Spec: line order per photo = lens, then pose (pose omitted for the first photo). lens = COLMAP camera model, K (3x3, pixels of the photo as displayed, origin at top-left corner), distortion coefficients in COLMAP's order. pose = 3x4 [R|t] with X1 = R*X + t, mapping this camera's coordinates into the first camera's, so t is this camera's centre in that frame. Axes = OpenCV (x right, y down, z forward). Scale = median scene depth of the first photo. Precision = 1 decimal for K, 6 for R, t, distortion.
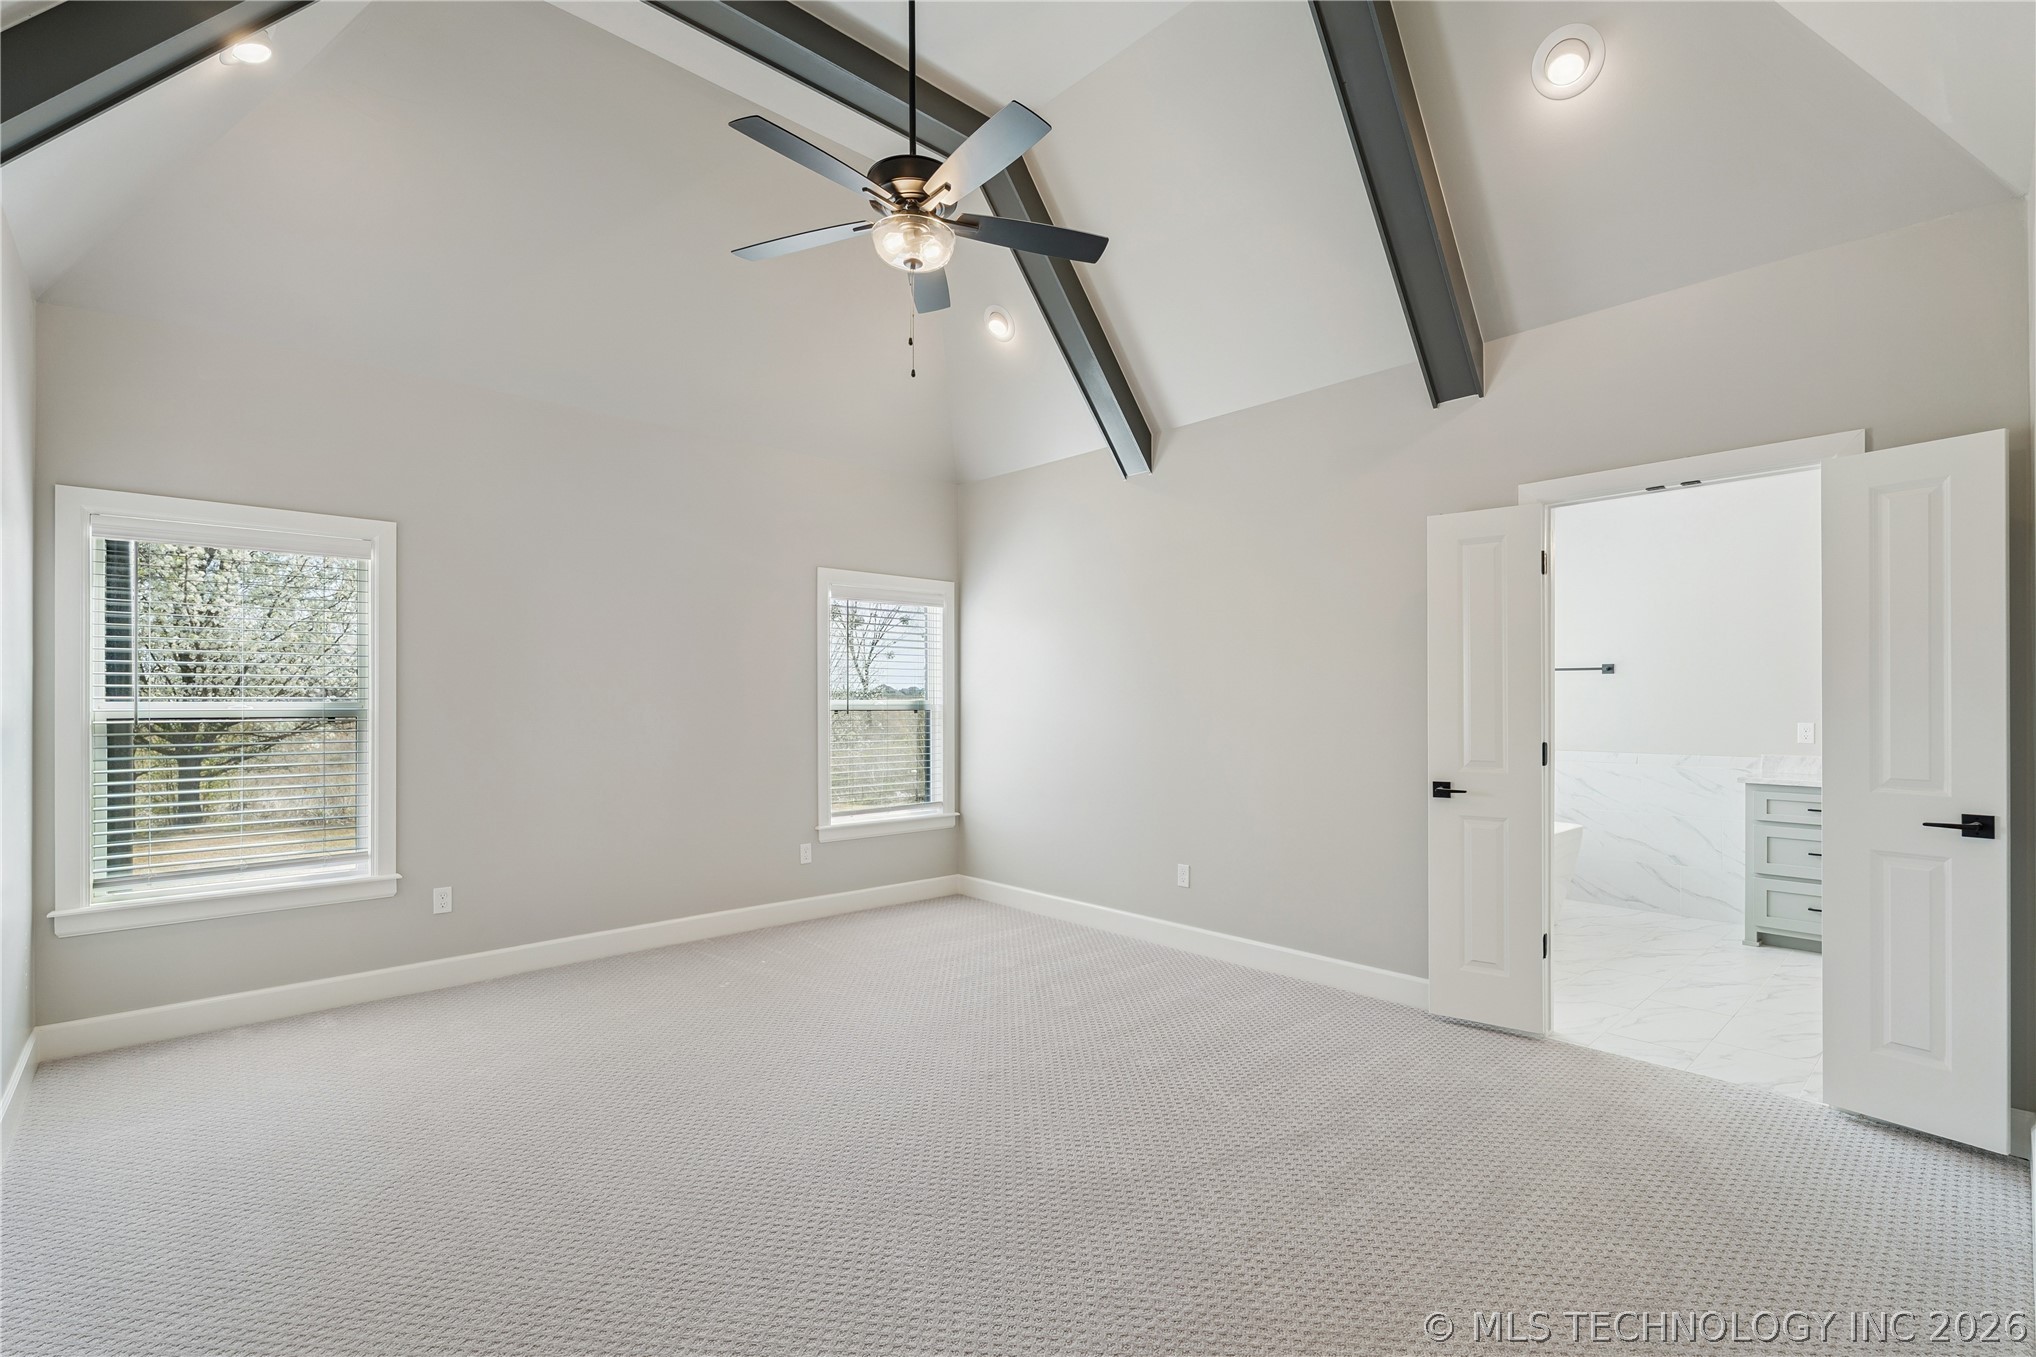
lens RADIAL K [[930.2, 0, 1021.5], [0, 930.2, 696.0], [0, 0, 1]] dist [0.026959, -0.001318]
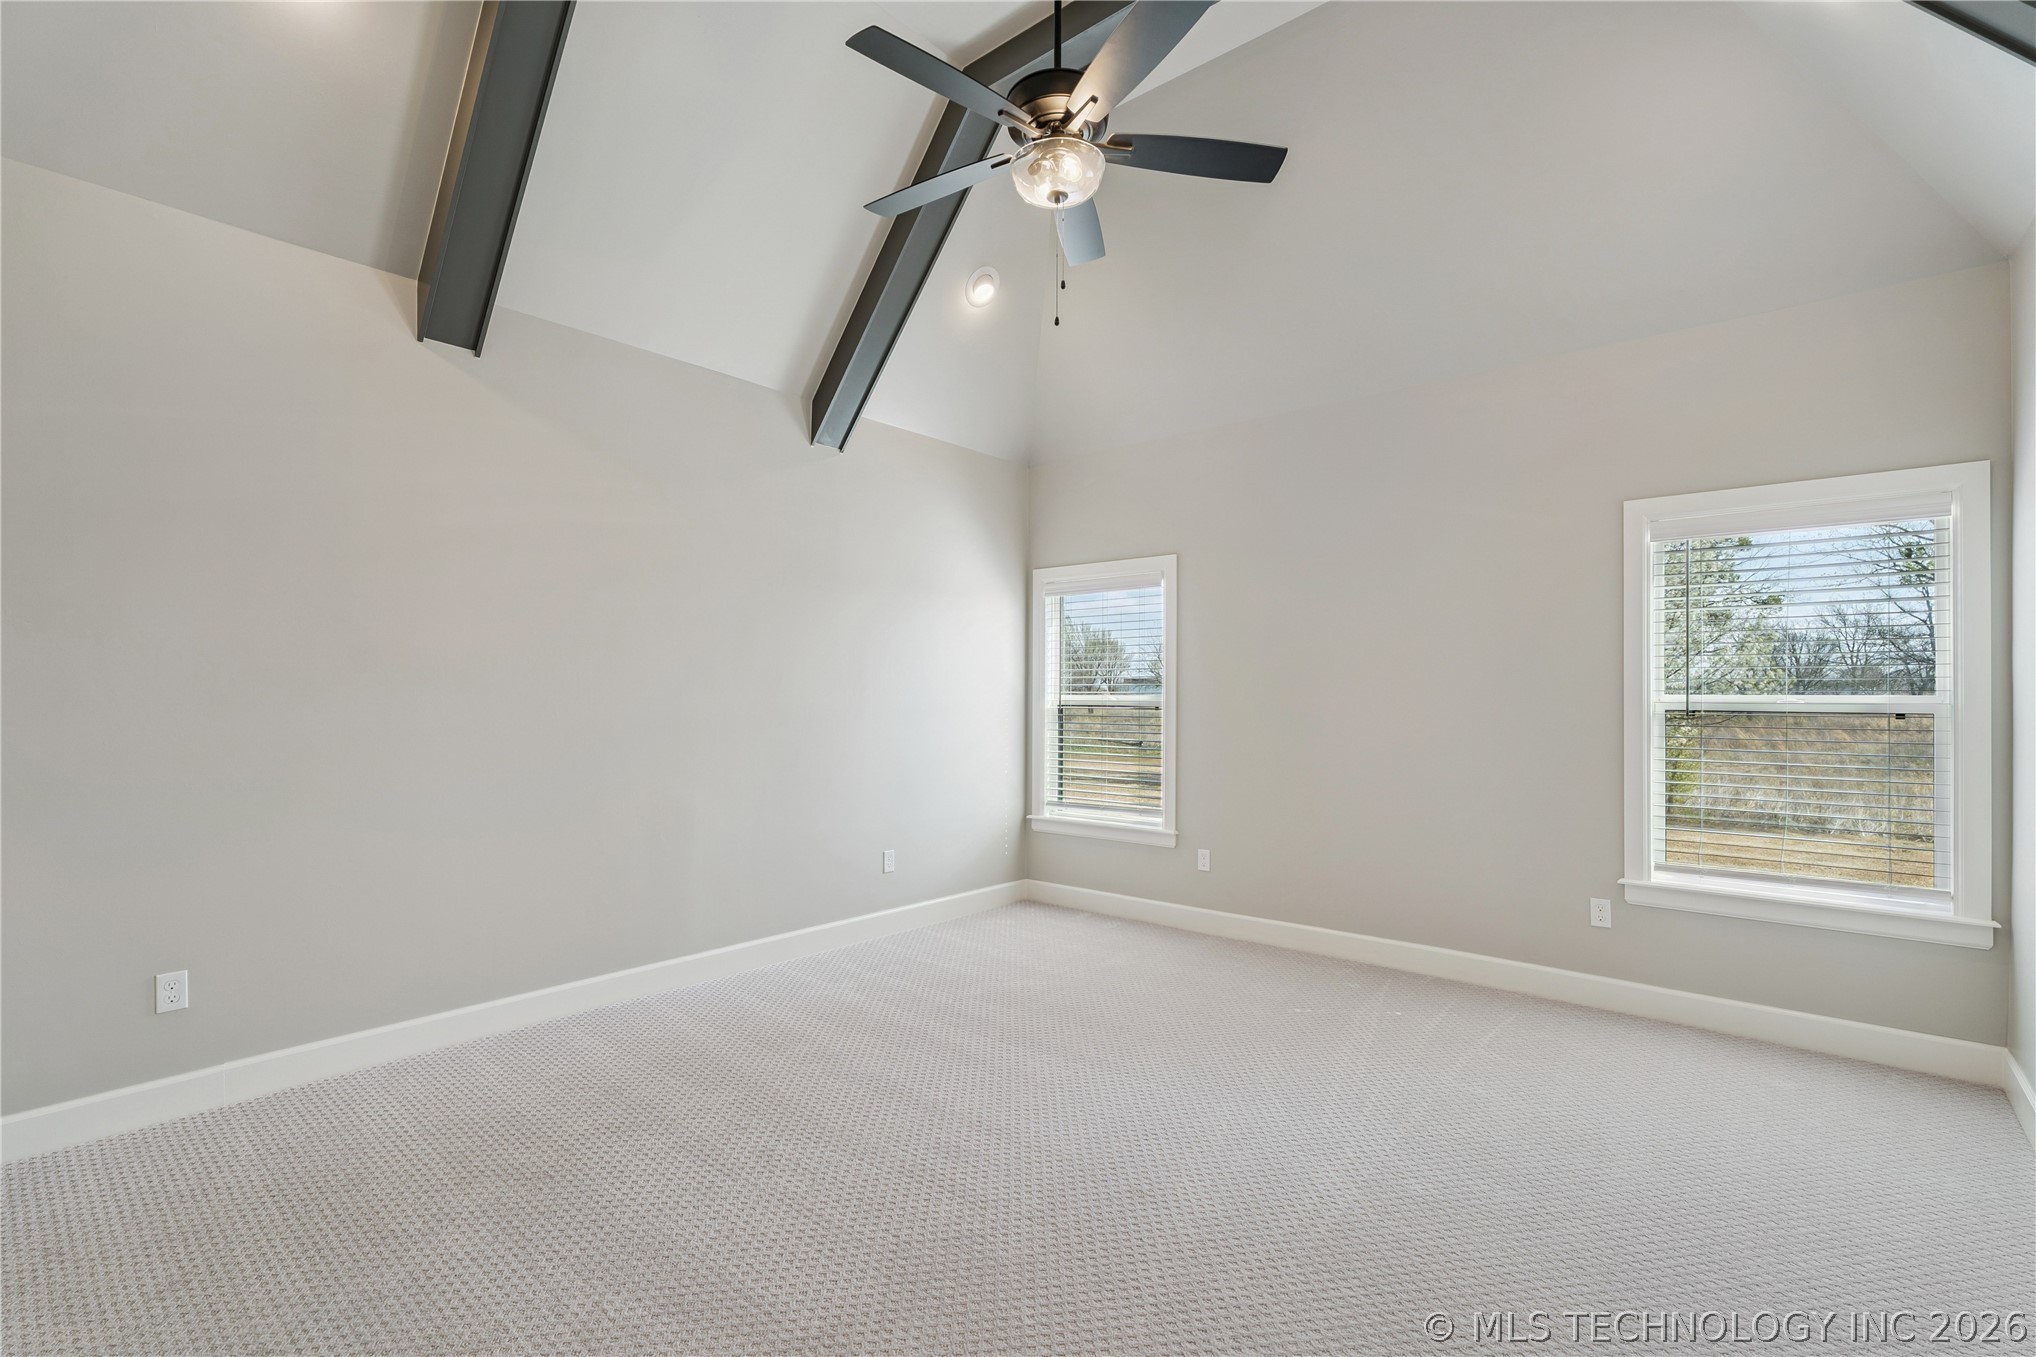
lens RADIAL K [[930.2, 0, 1001.9], [0, 930.2, 689.1], [0, 0, 1]] dist [0.026959, -0.001318]
pose [[0.124814, -0.013090, -0.992094, 0.553238], [-0.005658, 0.999887, -0.013905, 0.017020], [0.992164, 0.007349, 0.124726, 0.611434]]
